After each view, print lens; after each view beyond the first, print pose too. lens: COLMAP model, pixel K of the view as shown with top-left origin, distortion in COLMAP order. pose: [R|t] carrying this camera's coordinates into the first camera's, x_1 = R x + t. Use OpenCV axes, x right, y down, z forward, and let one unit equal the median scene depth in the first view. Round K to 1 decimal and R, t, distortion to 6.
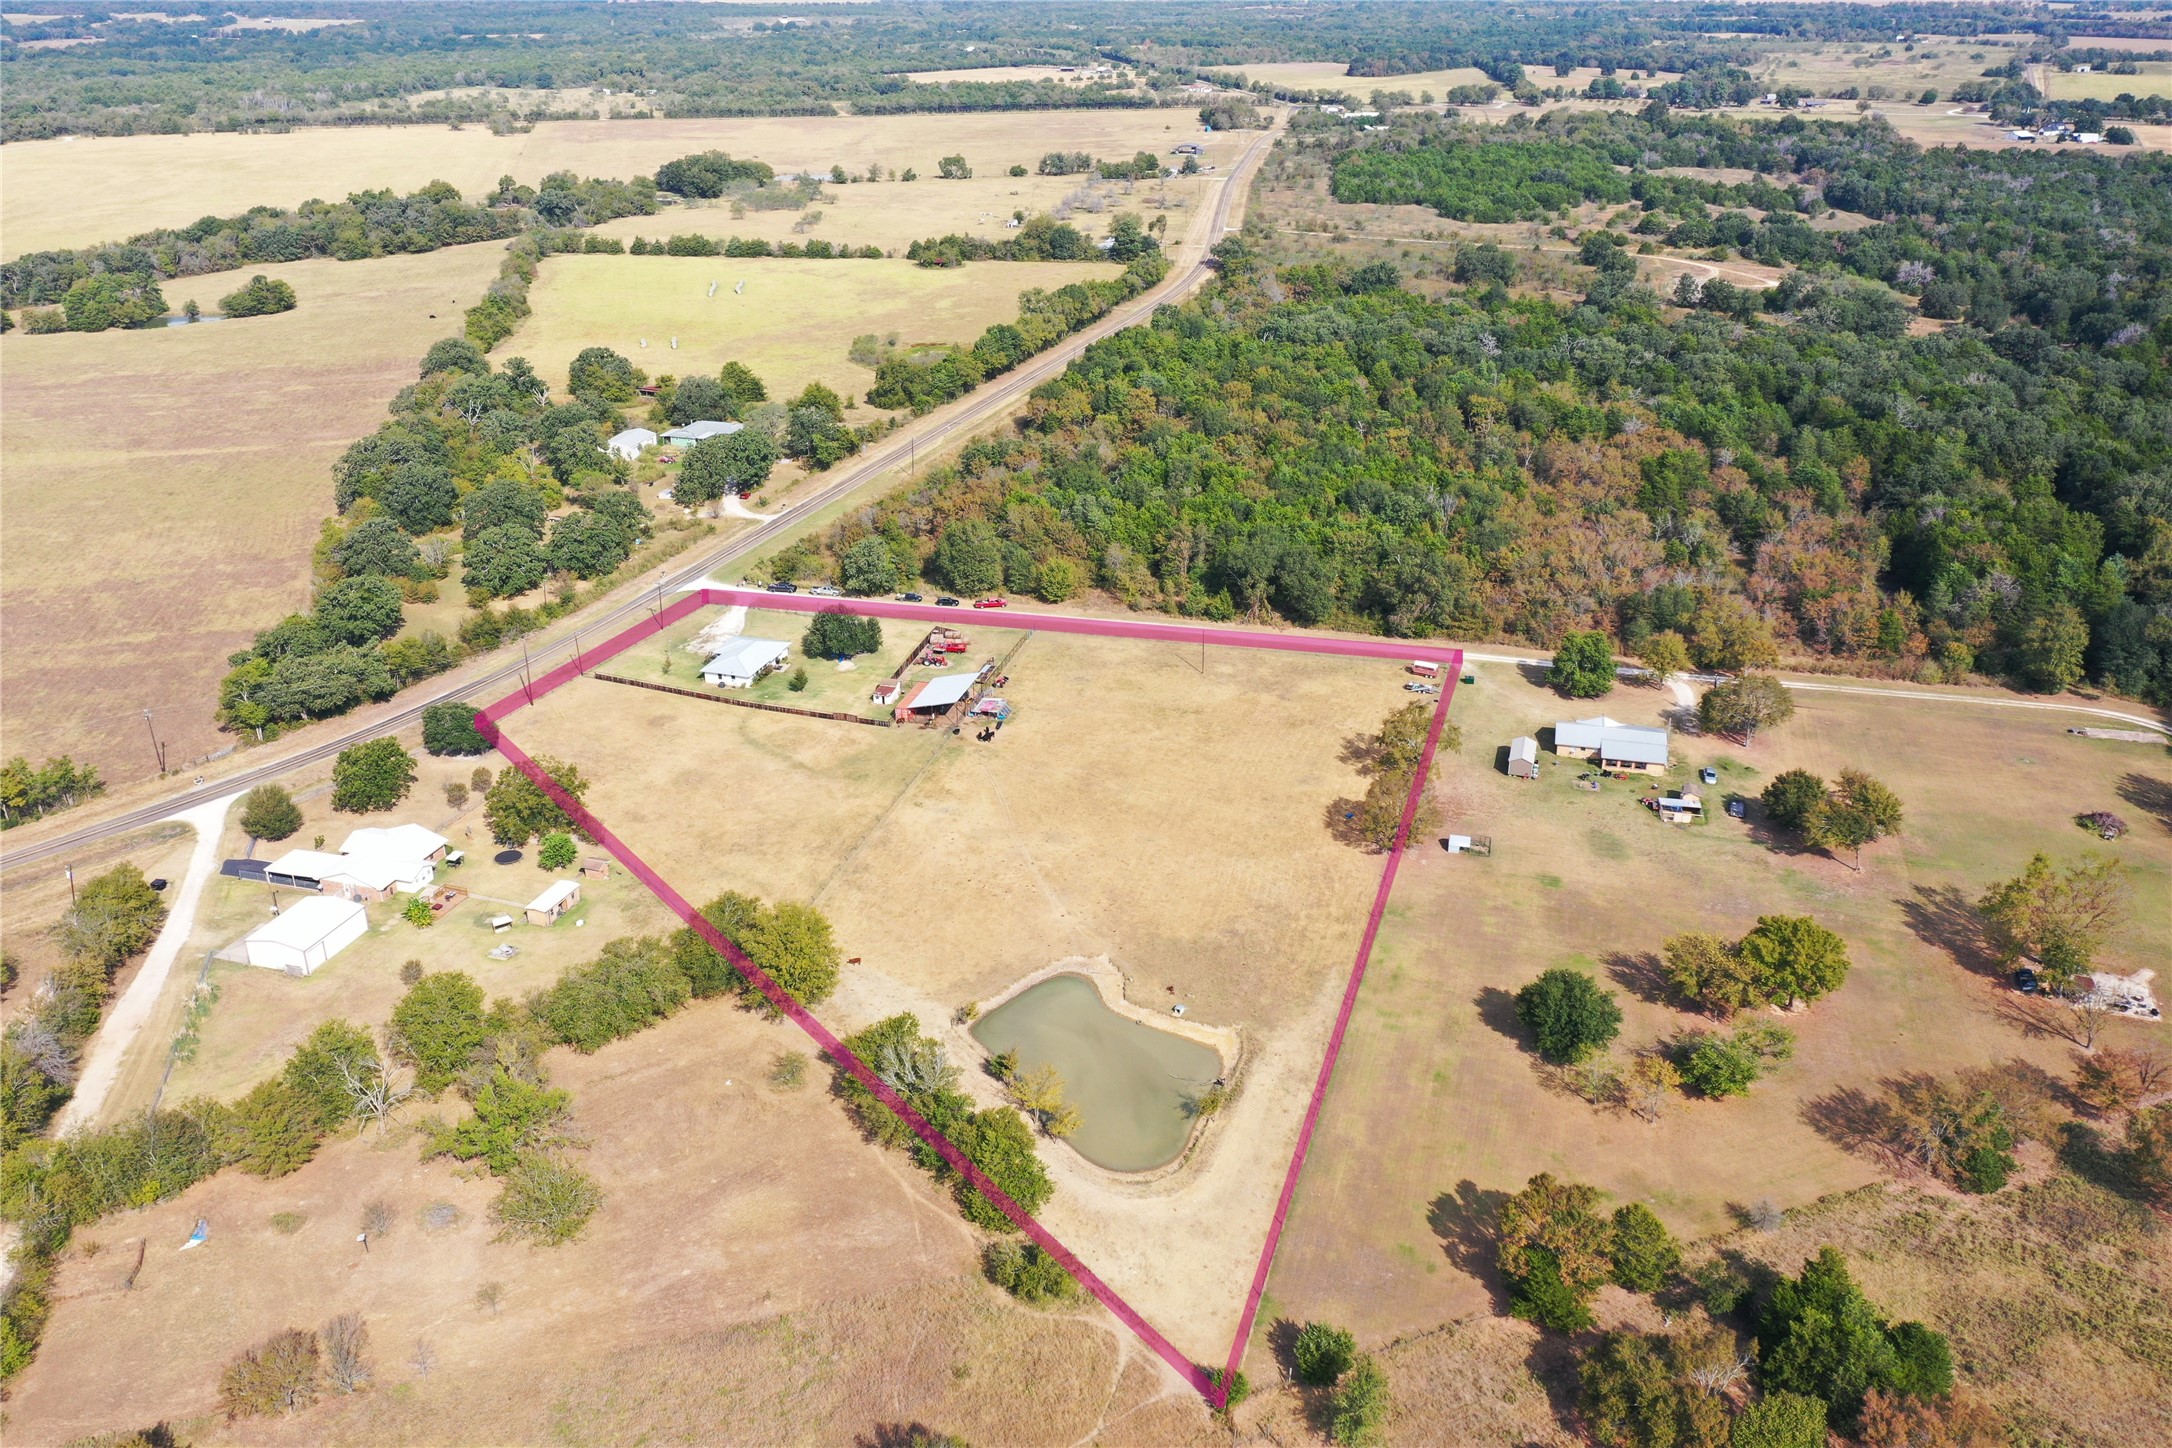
lens RADIAL K [[1725.1, 0, 1089.2], [0, 1725.1, 716.3], [0, 0, 1]] dist [0.020435, 0.004575]
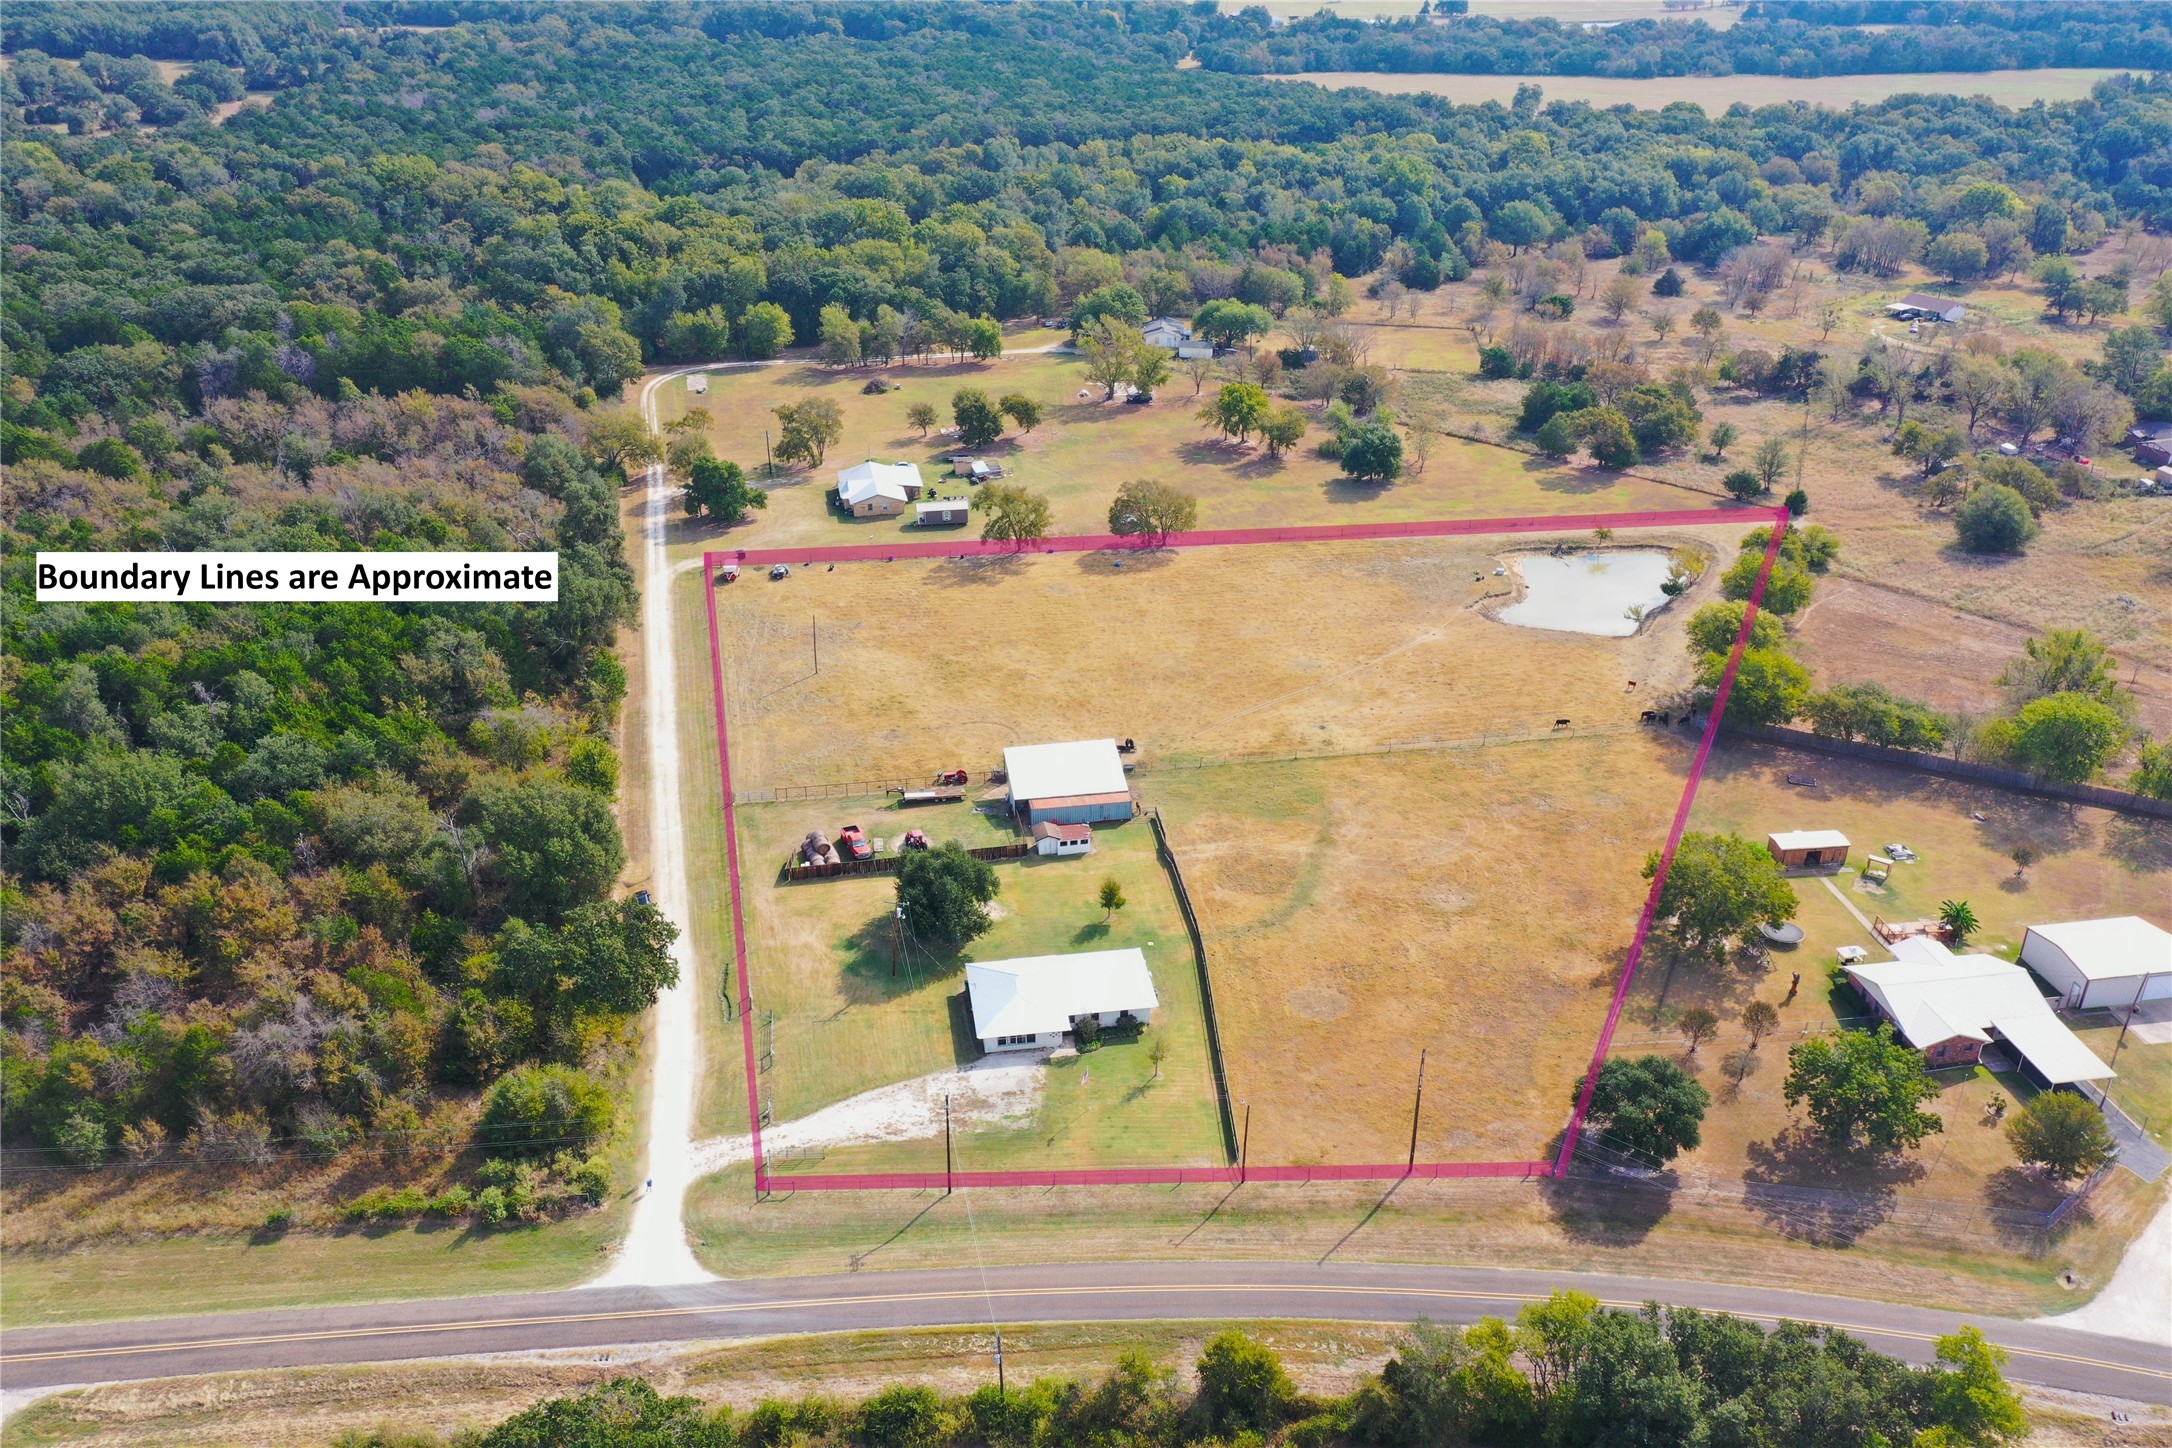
lens RADIAL K [[1725.1, 0, 1089.2], [0, 1725.1, 716.3], [0, 0, 1]] dist [0.020435, 0.004575]
pose [[-0.438258, -0.405414, 0.802228, -0.537331], [0.357381, 0.740333, 0.569373, -0.356871], [-0.824748, 0.536233, -0.179570, 0.947229]]
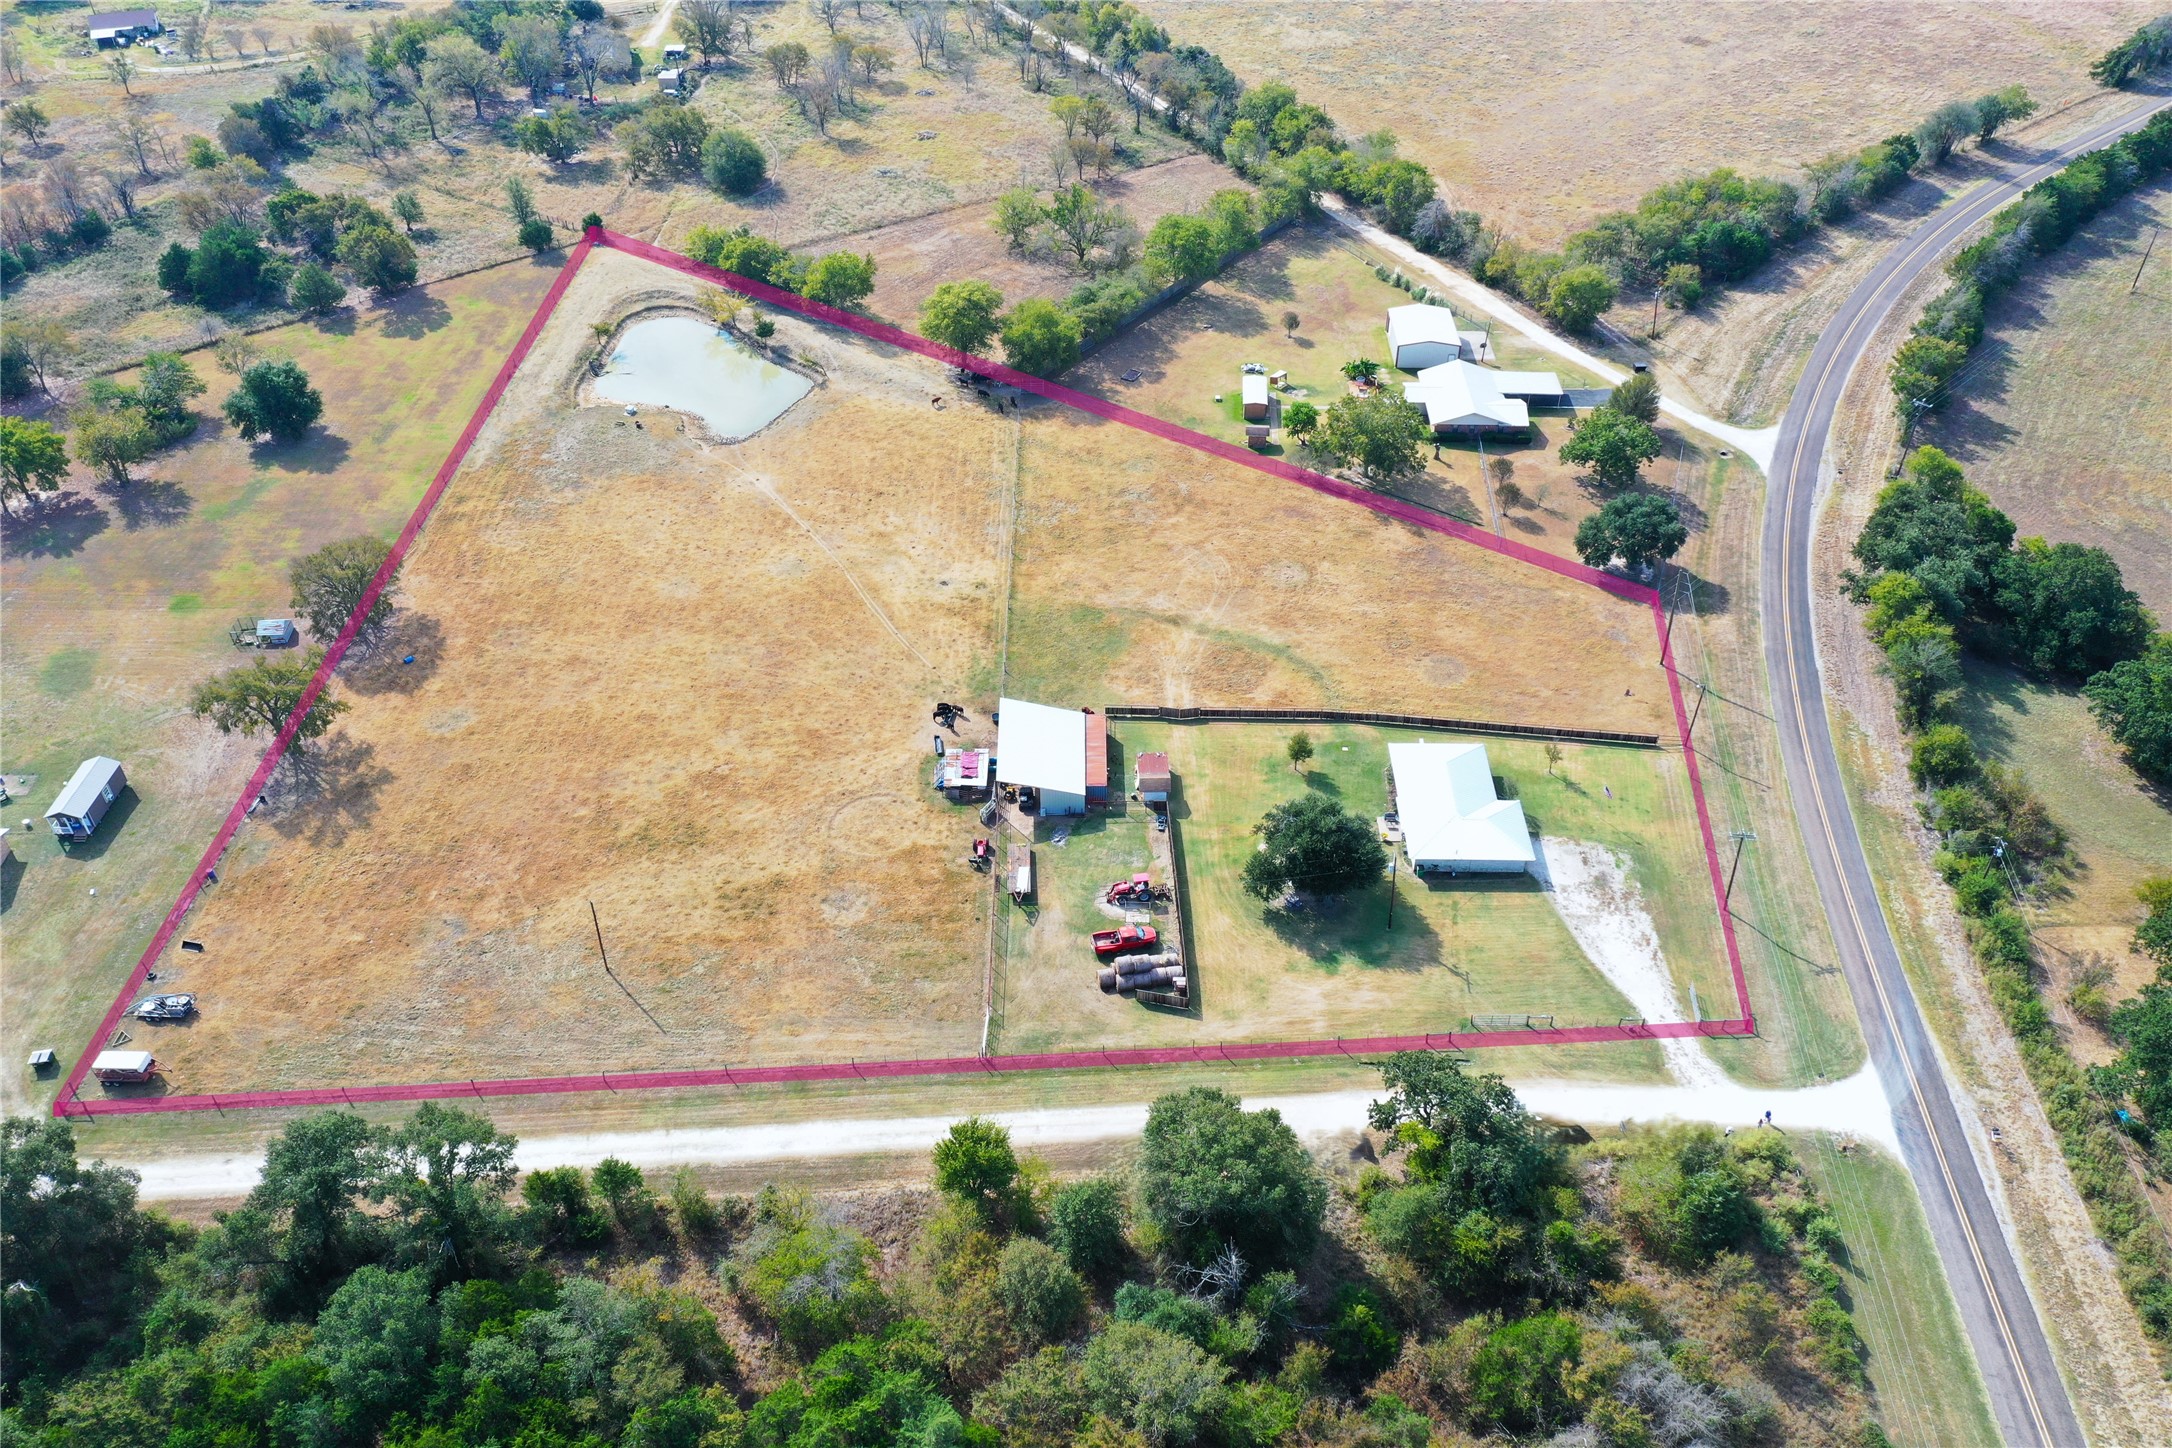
lens RADIAL K [[1725.1, 0, 1089.2], [0, 1725.1, 716.3], [0, 0, 1]] dist [0.020435, 0.004575]
pose [[-0.961742, 0.172936, -0.212474, 0.022870], [-0.107570, 0.474902, 0.873440, -0.467648], [0.251953, 0.862880, -0.438131, 1.079665]]
